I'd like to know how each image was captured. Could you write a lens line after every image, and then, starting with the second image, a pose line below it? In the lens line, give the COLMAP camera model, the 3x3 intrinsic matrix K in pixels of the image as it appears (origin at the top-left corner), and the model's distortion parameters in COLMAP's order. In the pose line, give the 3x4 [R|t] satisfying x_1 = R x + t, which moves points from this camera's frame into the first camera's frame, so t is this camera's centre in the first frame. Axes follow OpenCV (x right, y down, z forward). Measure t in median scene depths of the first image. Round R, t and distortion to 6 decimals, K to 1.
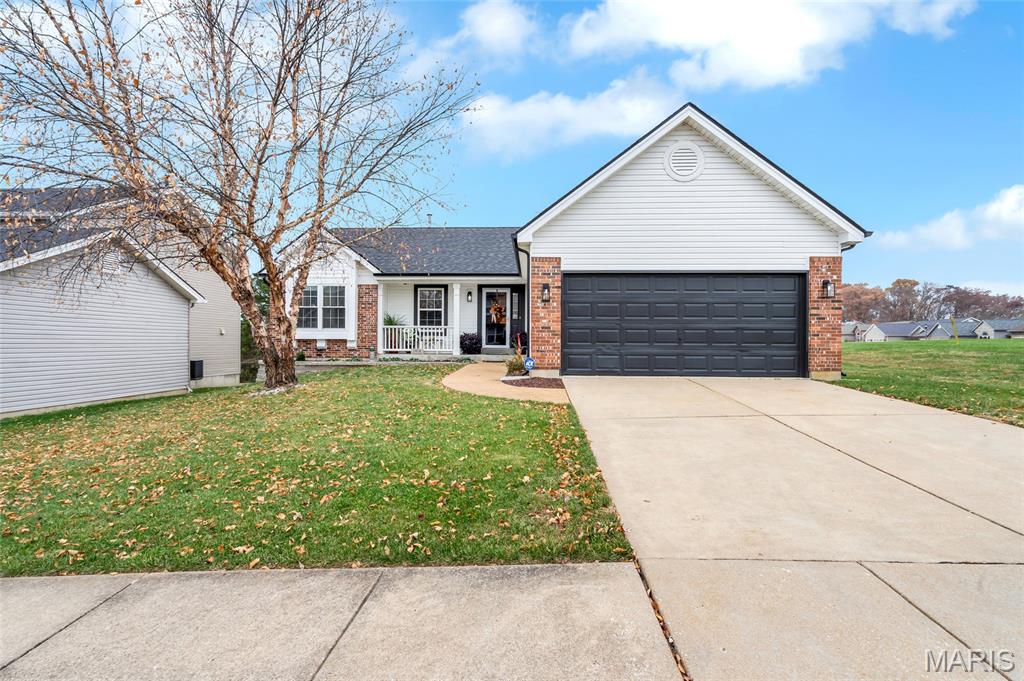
lens RADIAL K [[470.8, 0, 508.3], [0, 470.8, 341.6], [0, 0, 1]] dist [-0.013576, 0.002568]
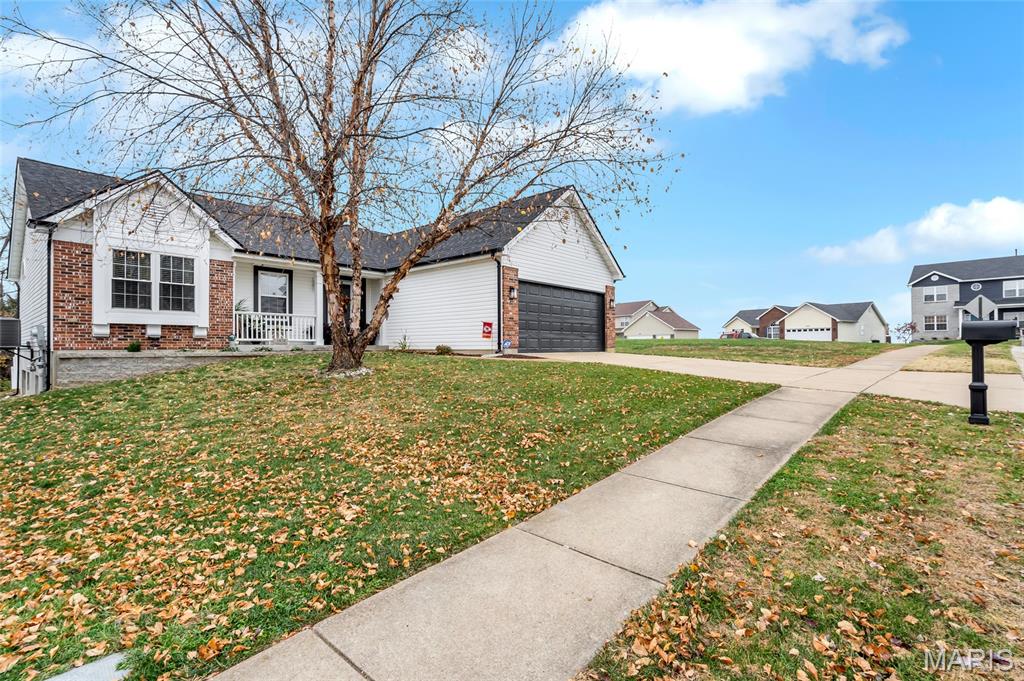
lens RADIAL K [[470.8, 0, 508.1], [0, 470.8, 341.2], [0, 0, 1]] dist [-0.013576, 0.002568]
pose [[0.626985, 0.002338, 0.779028, -0.991120], [0.004681, 0.999966, -0.006769, 0.046513], [-0.779017, 0.007891, 0.626953, 0.140282]]
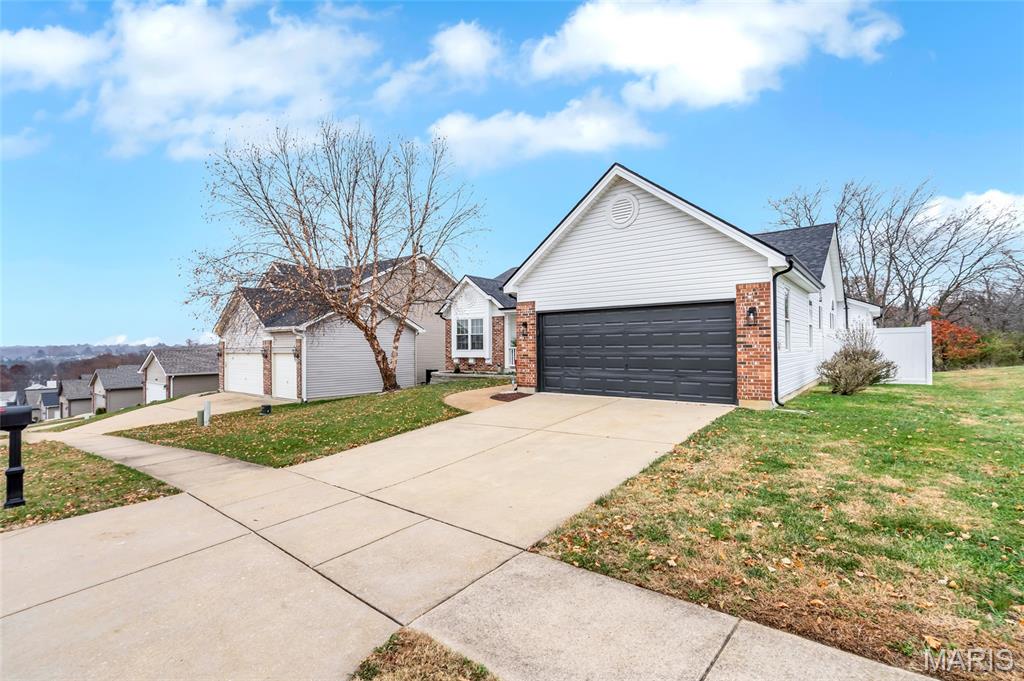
lens RADIAL K [[470.8, 0, 507.4], [0, 470.8, 341.3], [0, 0, 1]] dist [-0.013576, 0.002568]
pose [[0.806795, -0.018536, -0.590540, 0.809009], [0.012147, 0.999817, -0.014788, -0.049090], [0.590706, 0.004758, 0.806873, -0.095053]]
